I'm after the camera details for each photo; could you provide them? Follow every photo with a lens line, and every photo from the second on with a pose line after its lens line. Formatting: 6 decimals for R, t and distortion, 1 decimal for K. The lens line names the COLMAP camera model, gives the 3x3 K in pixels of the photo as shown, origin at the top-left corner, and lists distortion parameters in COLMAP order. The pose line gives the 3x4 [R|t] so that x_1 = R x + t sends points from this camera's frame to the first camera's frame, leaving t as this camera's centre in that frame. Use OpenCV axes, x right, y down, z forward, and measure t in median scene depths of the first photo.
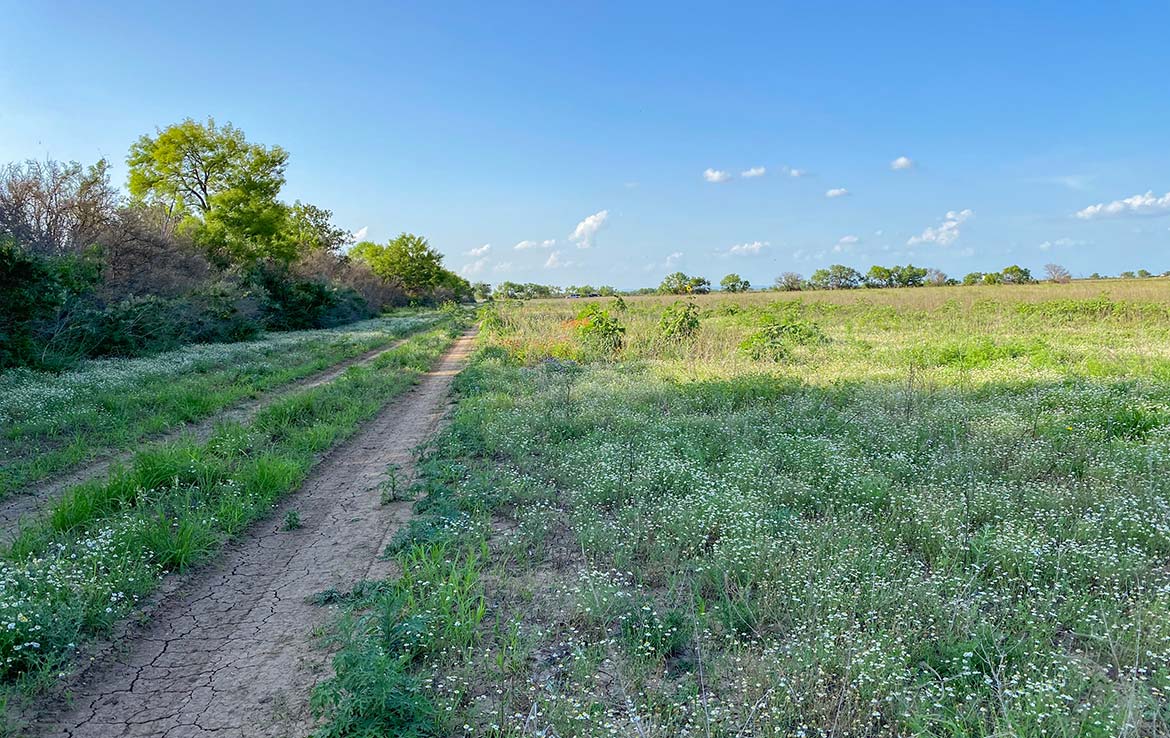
lens RADIAL K [[949.2, 0, 585.0], [0, 949.2, 369.0], [0, 0, 1]] dist [-0.004169, -0.104282]
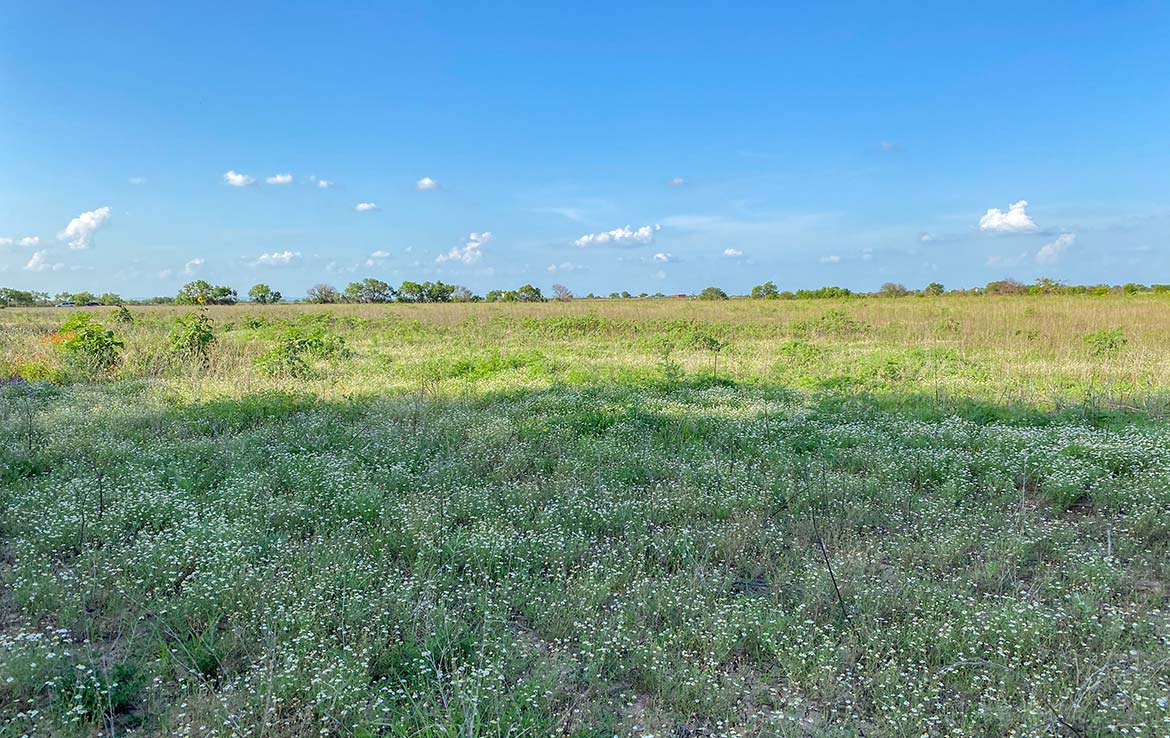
lens RADIAL K [[949.2, 0, 585.0], [0, 949.2, 369.0], [0, 0, 1]] dist [-0.004169, -0.104282]
pose [[0.801129, -0.016827, 0.598256, -0.142396], [0.030448, 0.999456, -0.012662, 0.005184], [-0.597717, 0.028359, 0.801205, 0.054576]]
